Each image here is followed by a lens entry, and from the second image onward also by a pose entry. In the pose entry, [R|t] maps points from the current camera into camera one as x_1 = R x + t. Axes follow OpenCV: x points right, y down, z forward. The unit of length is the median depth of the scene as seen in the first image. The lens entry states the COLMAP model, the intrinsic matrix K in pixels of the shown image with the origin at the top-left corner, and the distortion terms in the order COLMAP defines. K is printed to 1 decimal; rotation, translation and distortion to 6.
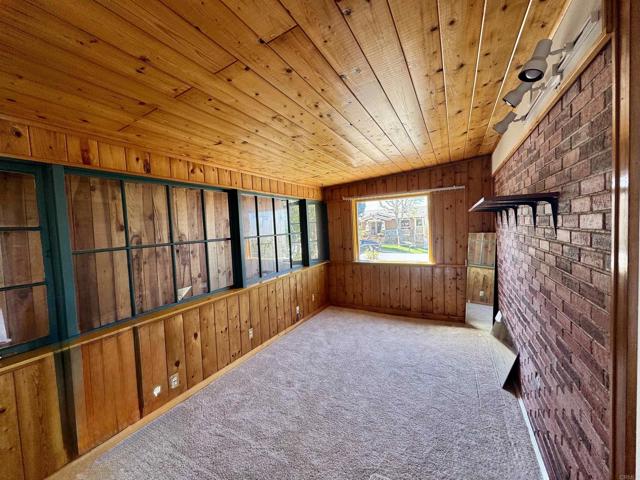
lens RADIAL K [[256.4, 0, 319.8], [0, 256.4, 240.0], [0, 0, 1]] dist [0.000933, 0.000014]
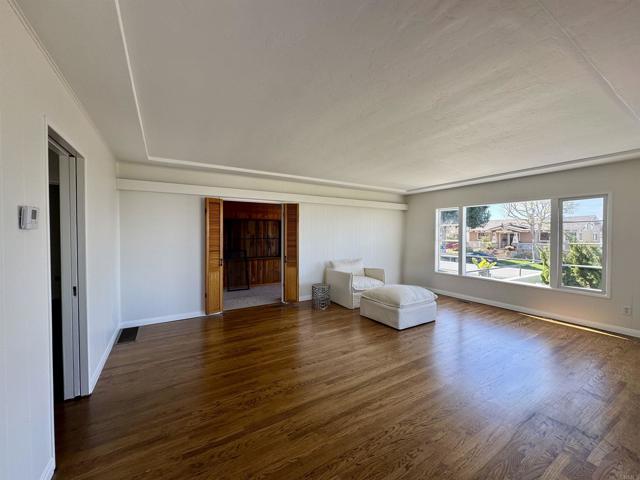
lens RADIAL K [[256.4, 0, 321.0], [0, 256.4, 238.3], [0, 0, 1]] dist [0.000933, 0.000014]
pose [[0.852965, 0.062231, -0.518246, 0.142865], [-0.074041, 0.997253, -0.002112, -0.003089], [0.516690, 0.040173, 0.855229, -0.106966]]
